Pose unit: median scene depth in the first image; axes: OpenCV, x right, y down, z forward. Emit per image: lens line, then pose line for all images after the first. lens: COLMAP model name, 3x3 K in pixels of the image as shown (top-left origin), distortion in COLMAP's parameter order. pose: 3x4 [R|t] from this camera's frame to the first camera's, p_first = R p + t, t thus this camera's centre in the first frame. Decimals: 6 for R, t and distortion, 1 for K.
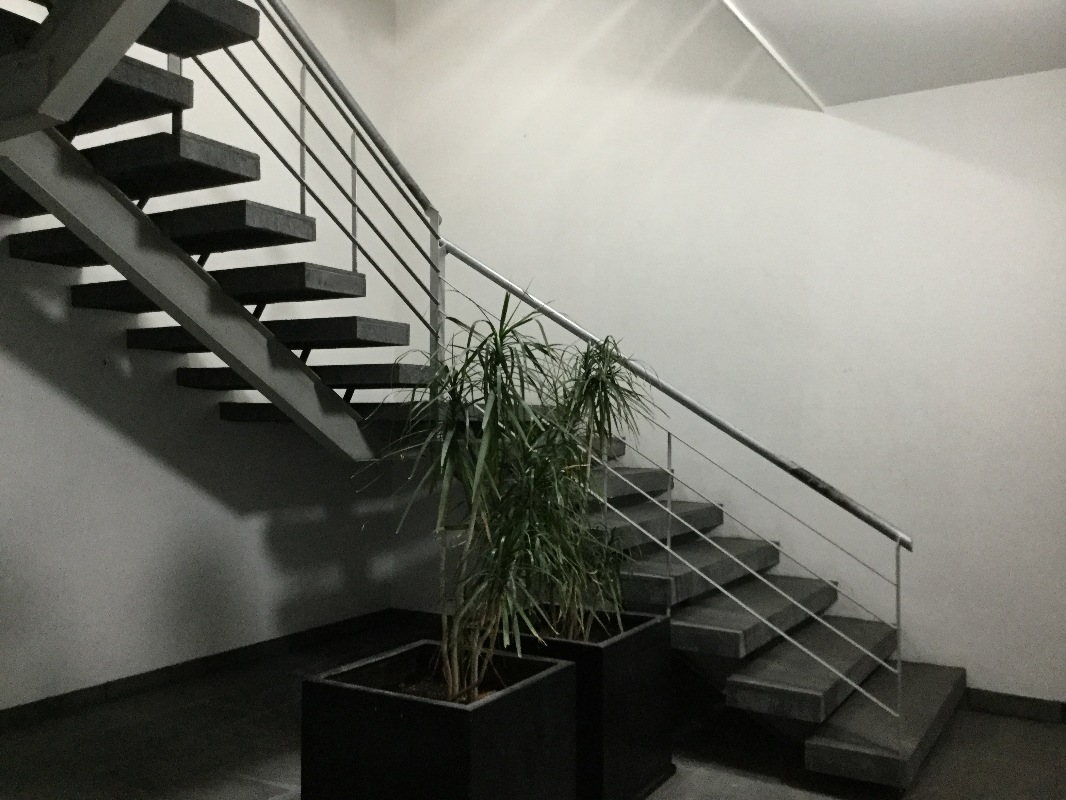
lens RADIAL K [[960.6, 0, 516.4], [0, 960.6, 401.8], [0, 0, 1]] dist [0.107975, -0.191016]
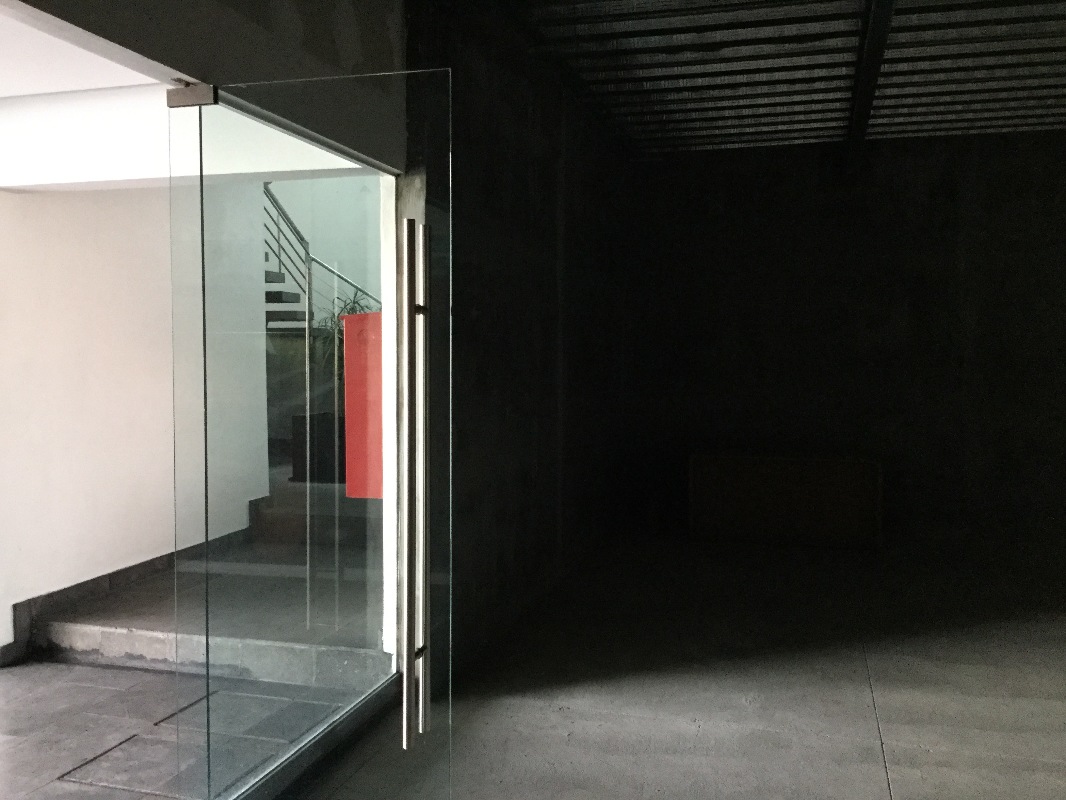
lens RADIAL K [[960.6, 0, 516.4], [0, 960.6, 401.8], [0, 0, 1]] dist [0.107975, -0.191016]
pose [[0.969299, -0.019391, 0.245121, -0.192794], [0.003634, 0.997906, 0.064573, 0.032792], [-0.245860, -0.061700, 0.967340, -1.484930]]
